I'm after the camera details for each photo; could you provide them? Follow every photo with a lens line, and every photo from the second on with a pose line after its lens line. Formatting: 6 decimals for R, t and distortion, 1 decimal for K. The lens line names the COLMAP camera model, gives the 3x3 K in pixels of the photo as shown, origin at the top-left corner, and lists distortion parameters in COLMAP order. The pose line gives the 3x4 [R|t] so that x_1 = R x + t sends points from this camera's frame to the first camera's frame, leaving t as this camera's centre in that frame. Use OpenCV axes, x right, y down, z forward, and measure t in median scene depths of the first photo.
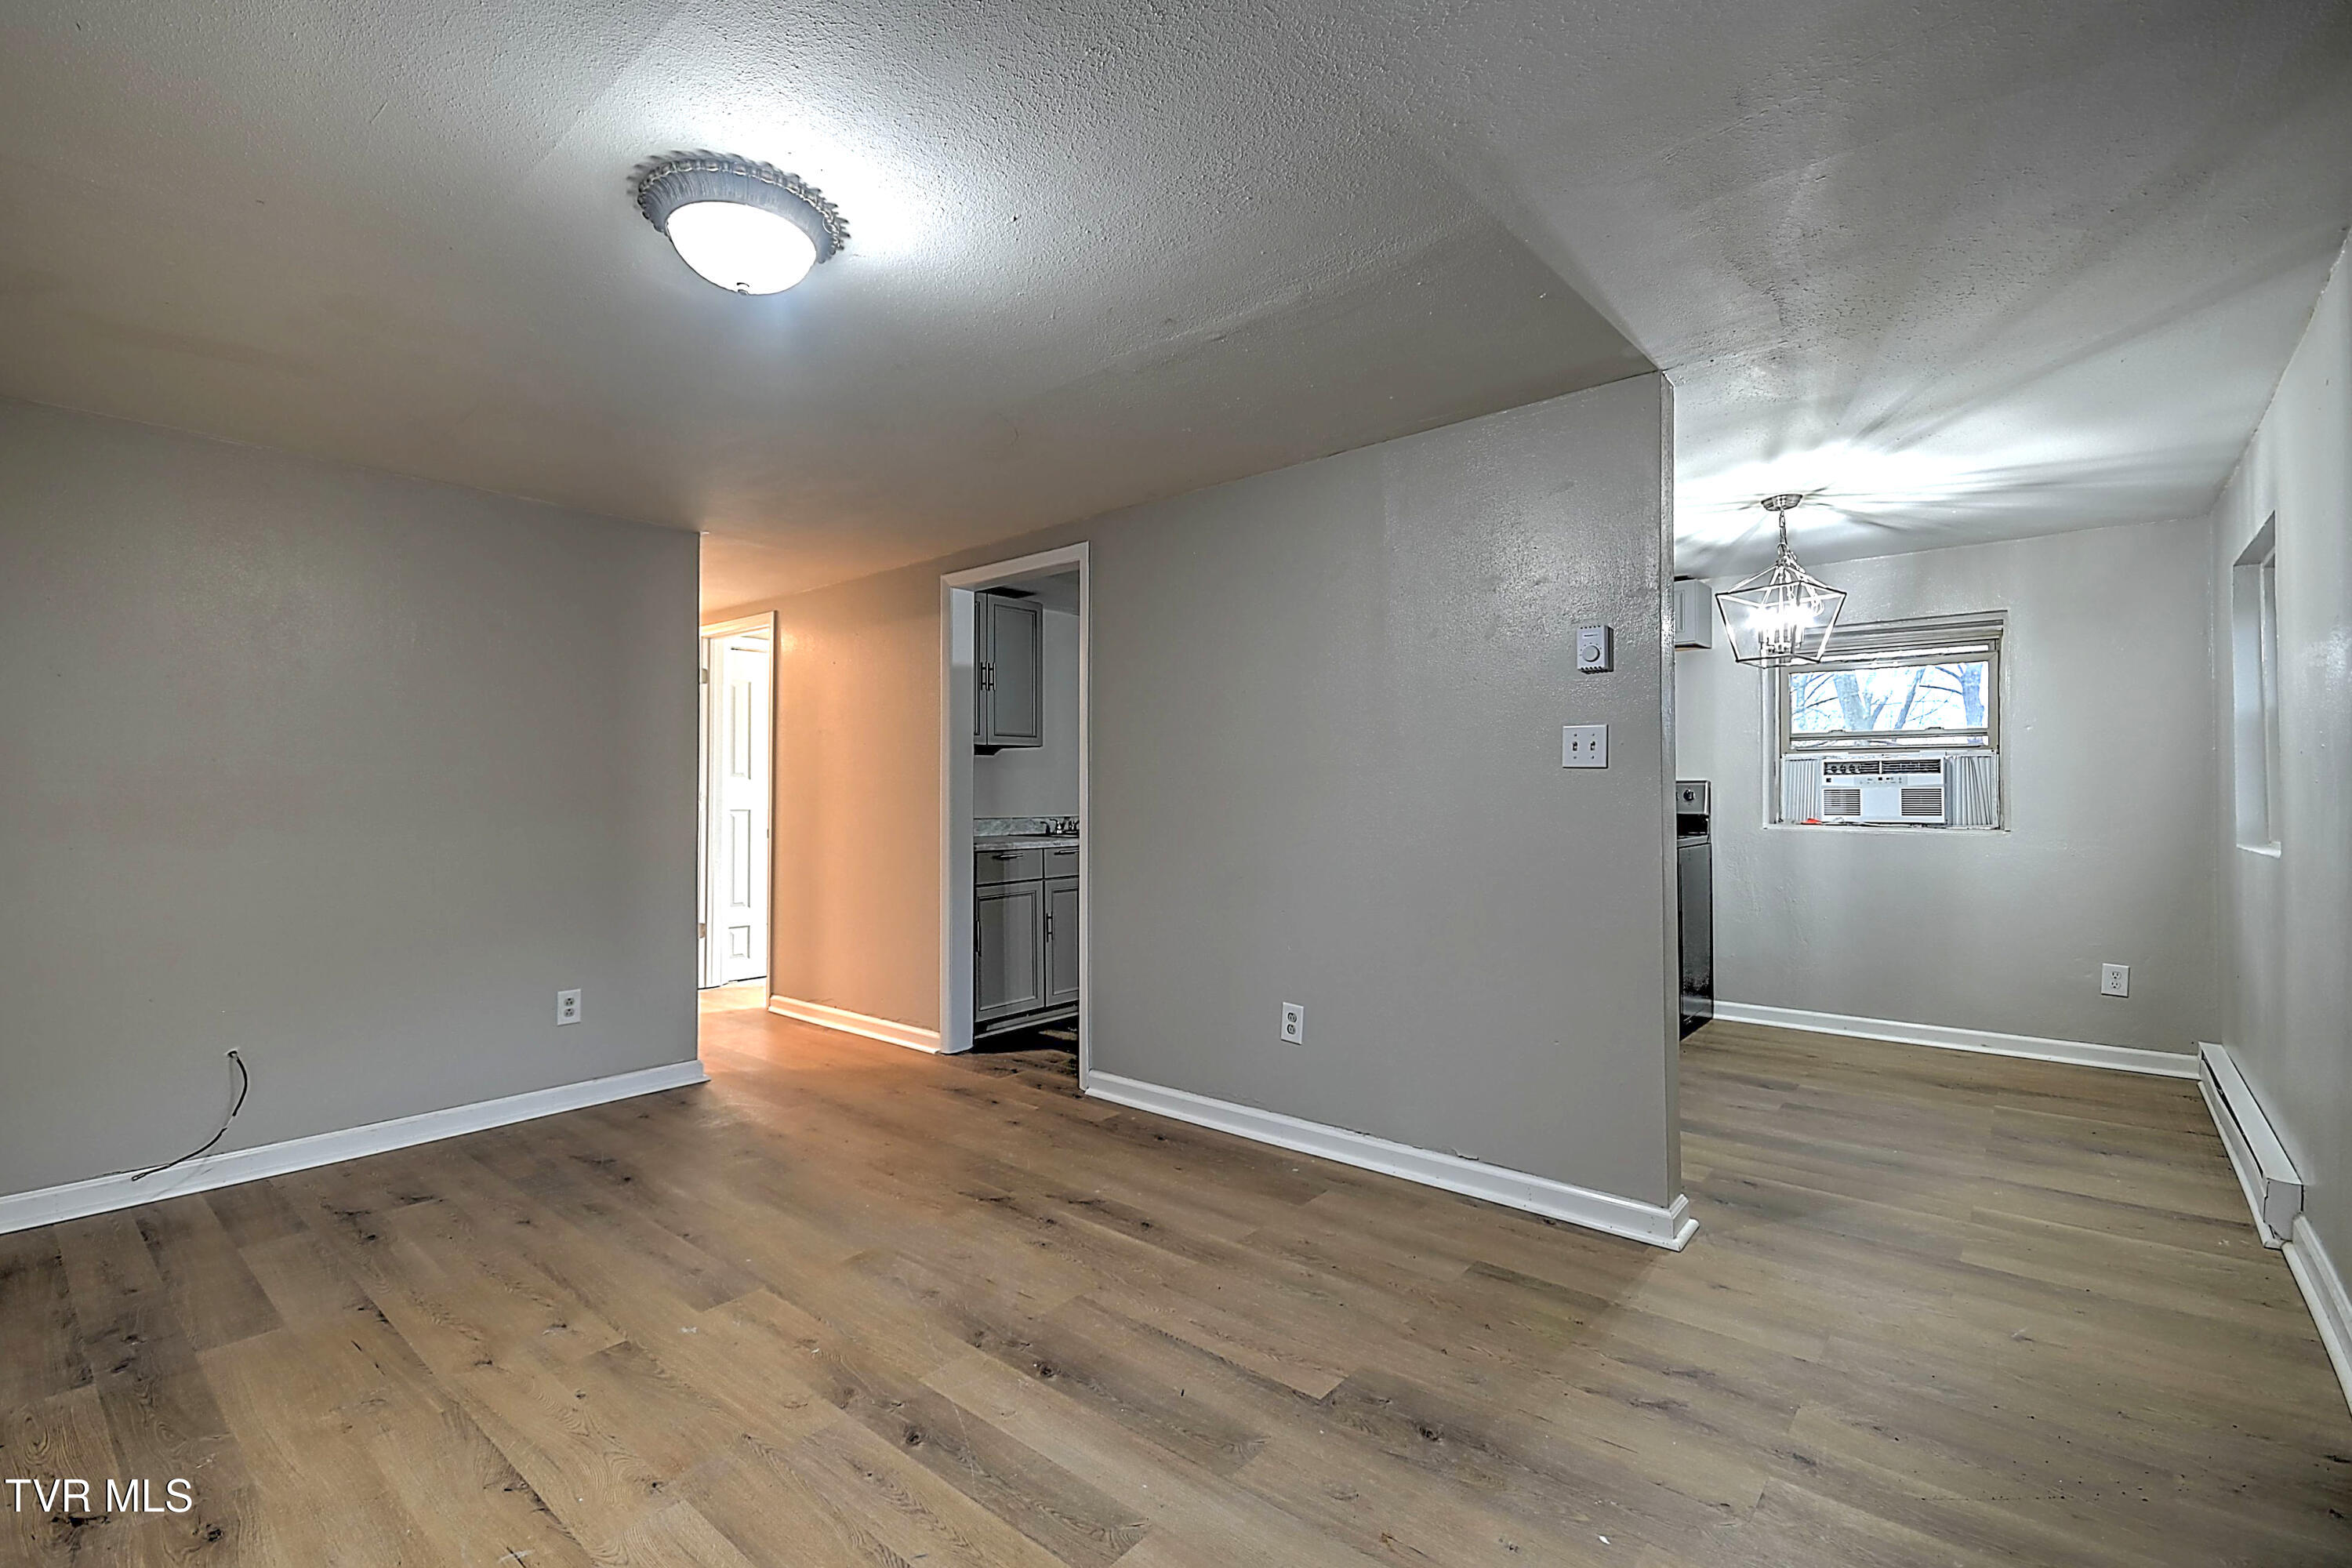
lens RADIAL K [[1023.0, 0, 1168.3], [0, 1023.0, 787.5], [0, 0, 1]] dist [0.012605, -0.006997]
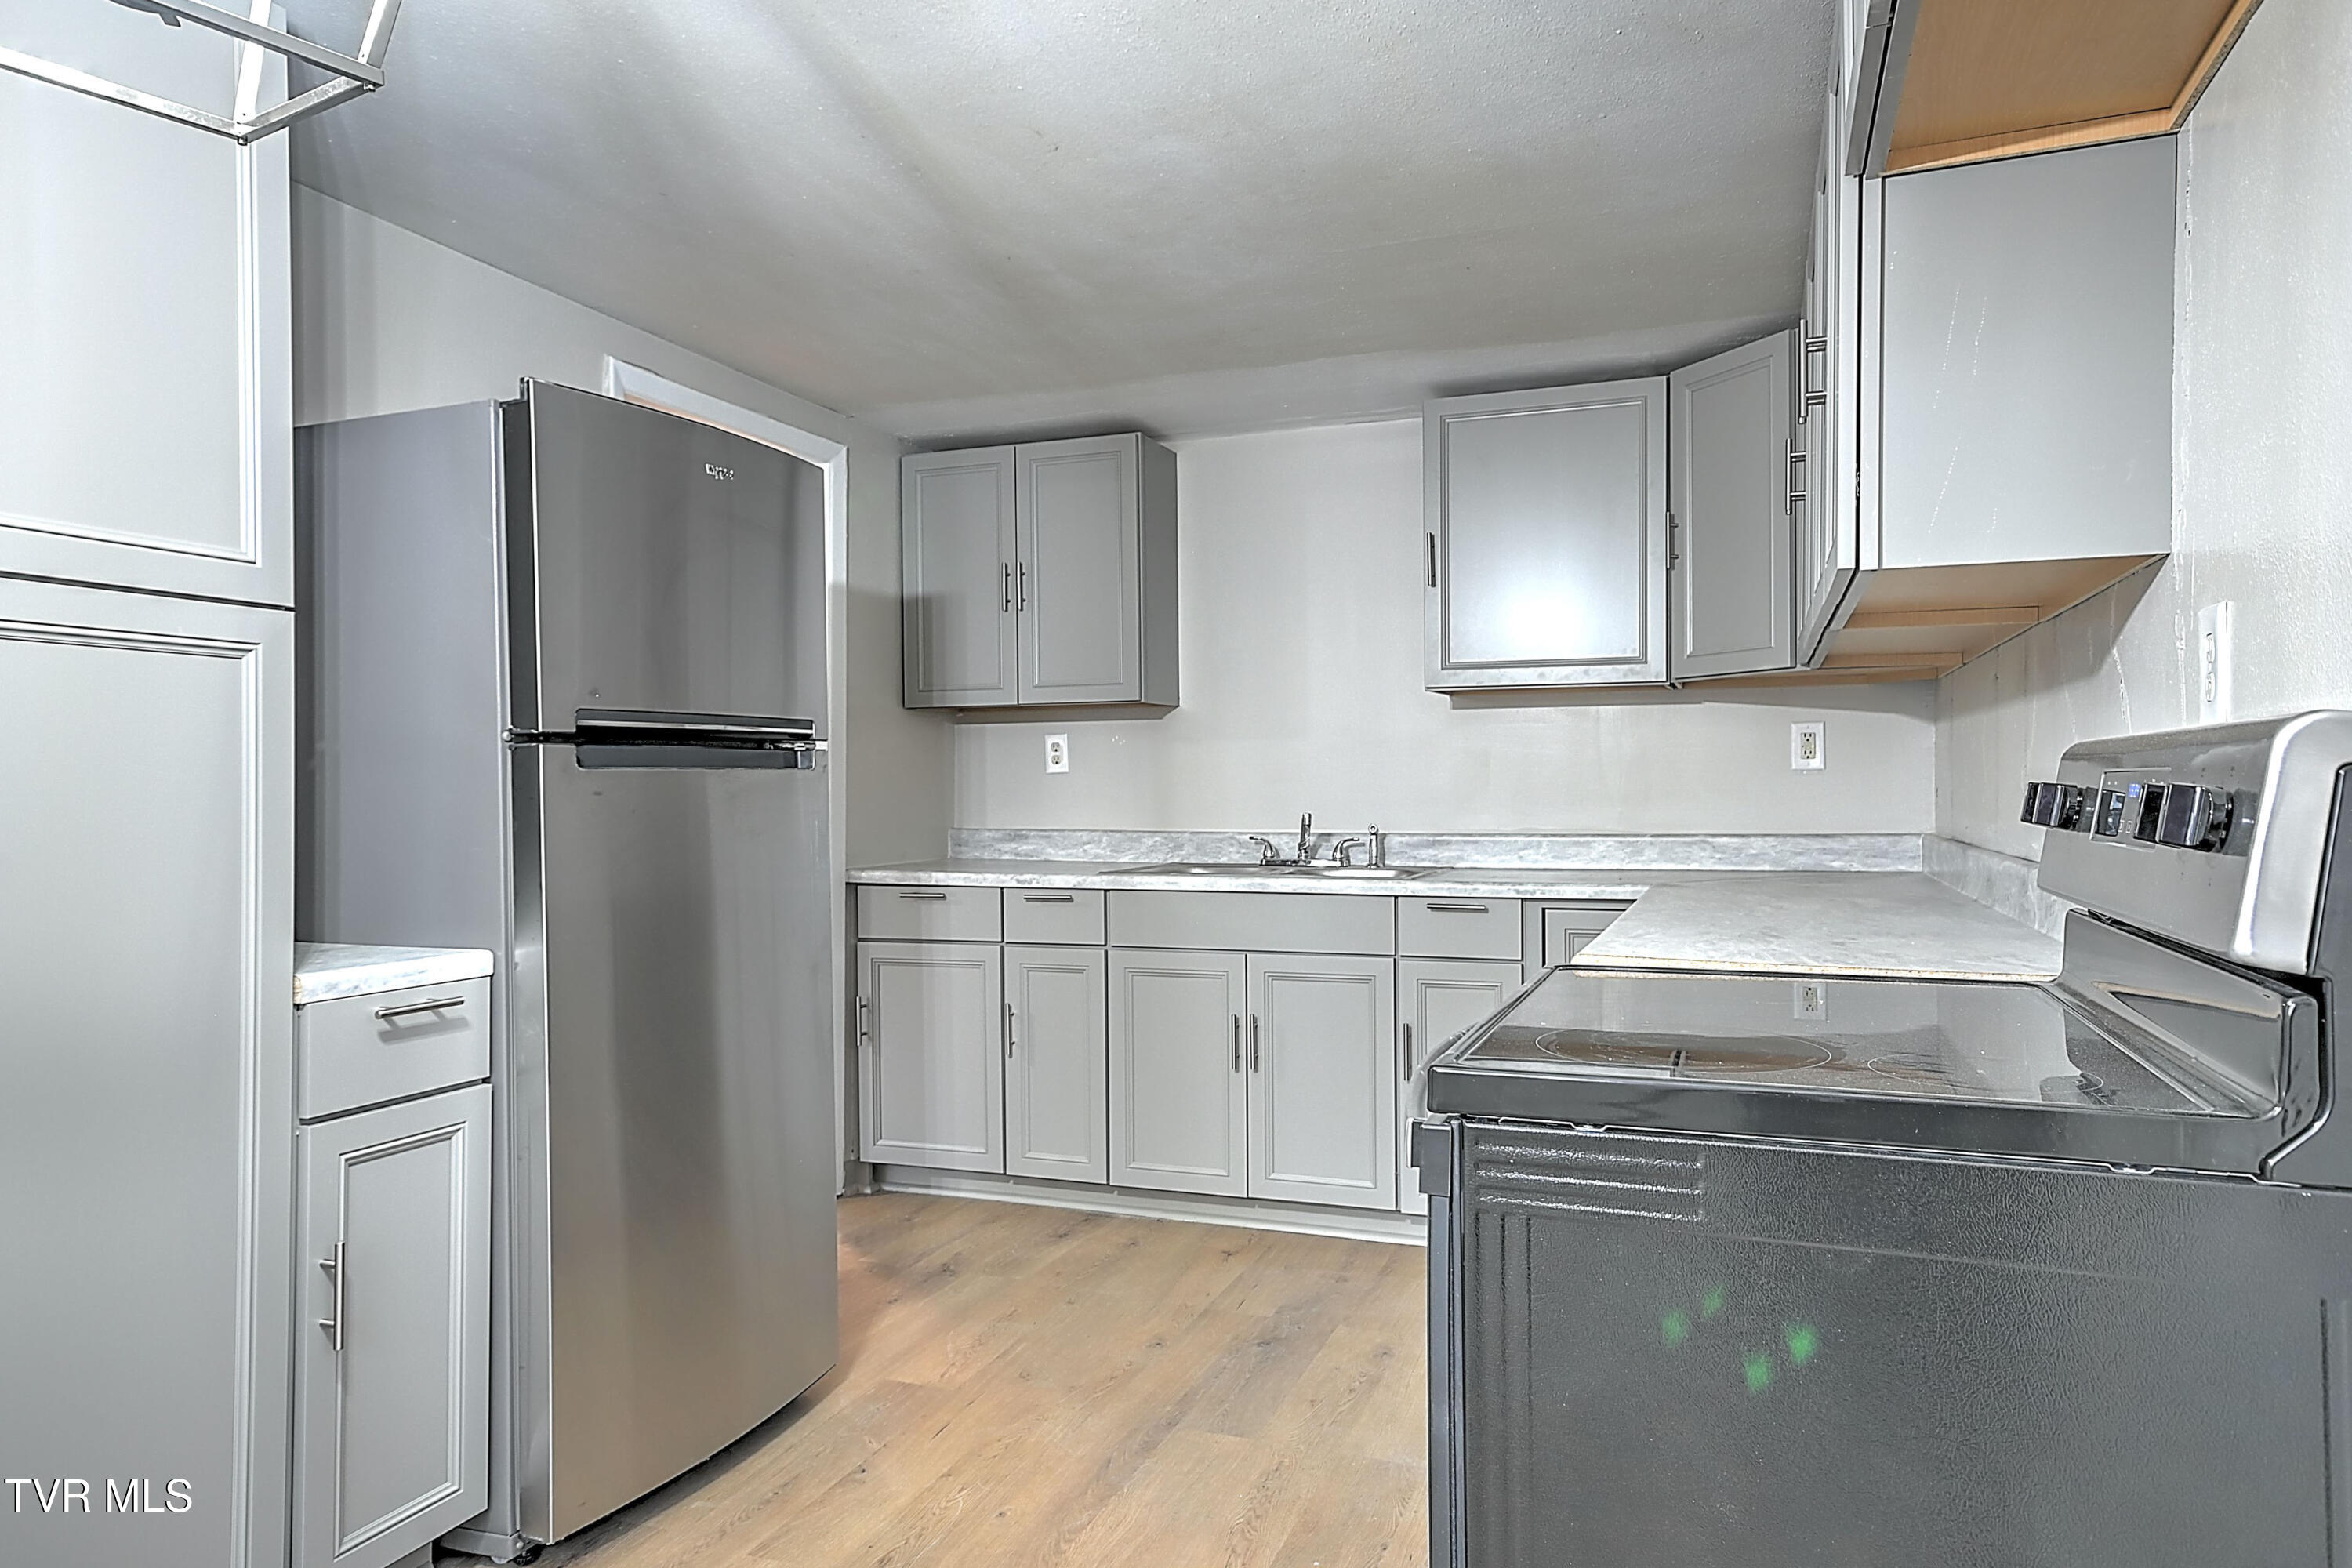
lens RADIAL K [[1506.4, 0, 1179.1], [0, 1506.4, 792.1], [0, 0, 1]] dist [0.006352, 0.042897]
pose [[0.339629, 0.005919, -0.940541, 0.977947], [0.009282, 0.999910, 0.009644, 0.000811], [0.940514, -0.012006, 0.339543, 1.174133]]
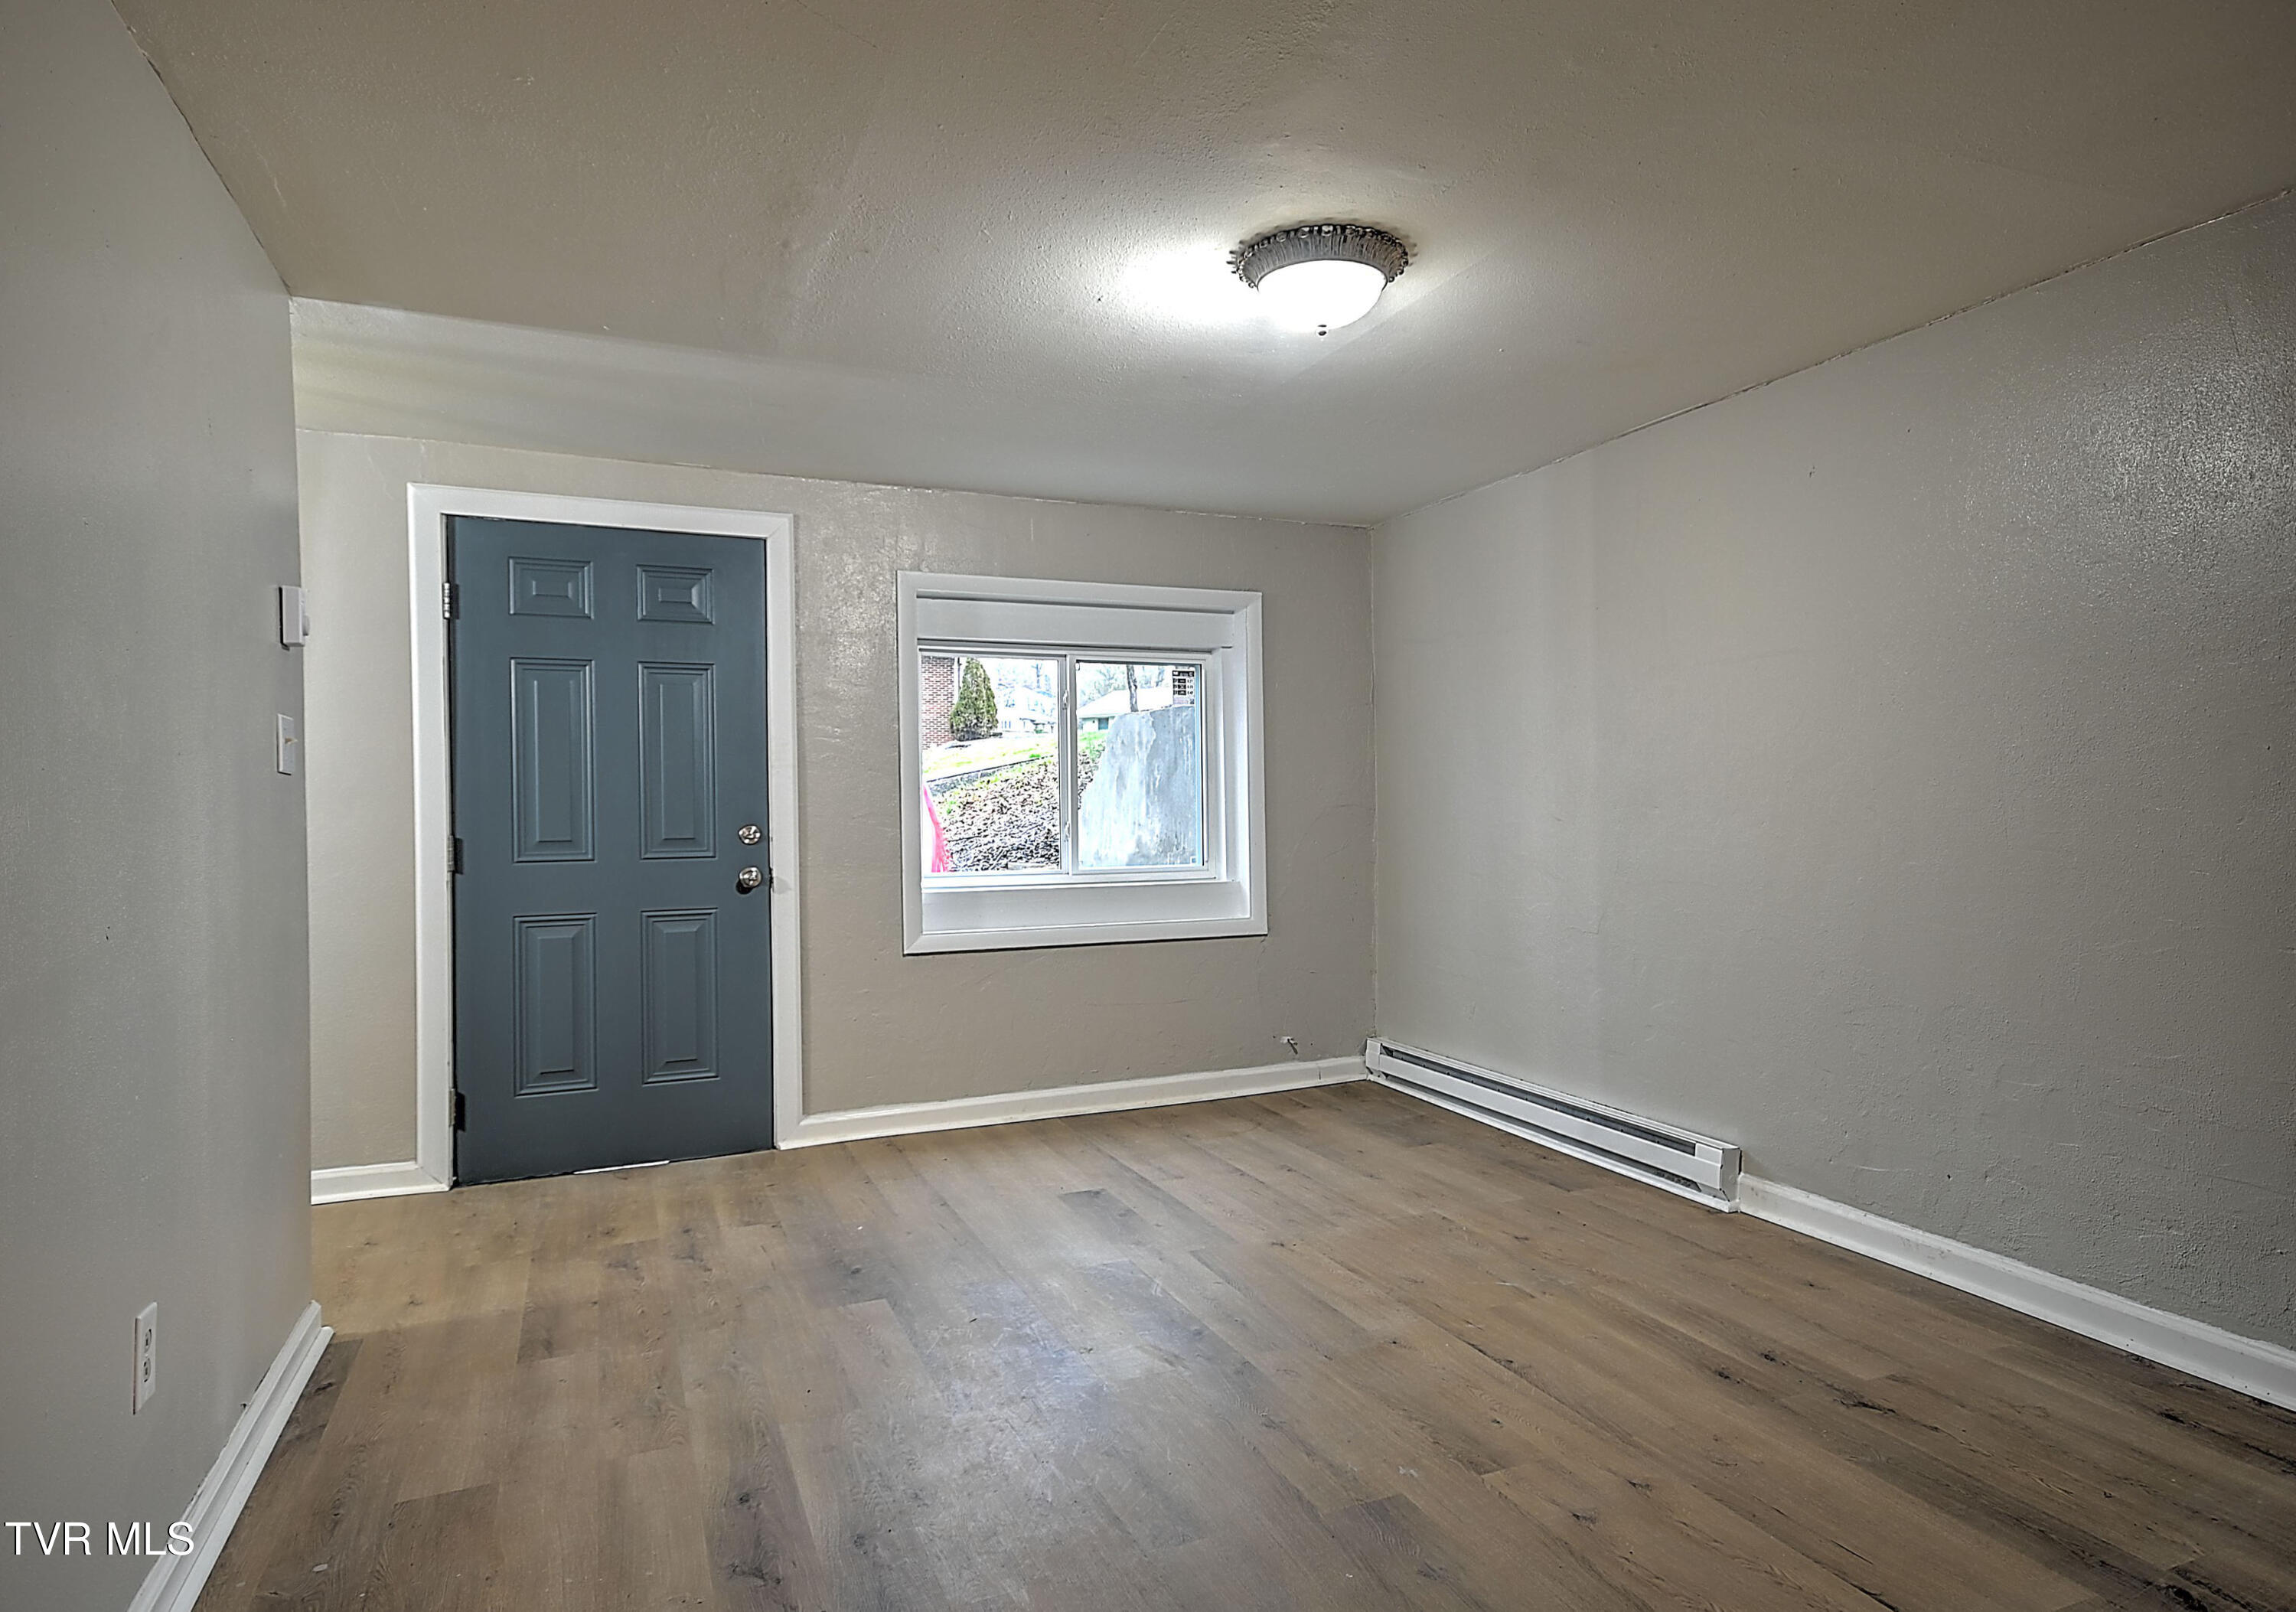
lens RADIAL K [[1323.7, 0, 1200.8], [0, 1323.7, 807.2], [0, 0, 1]] dist [0.023185, 0.000725]
pose [[-0.903727, 0.010446, 0.427981, -0.482334], [0.009876, 0.999945, -0.003551, 0.012489], [-0.427994, 0.001018, -0.903781, 1.254887]]
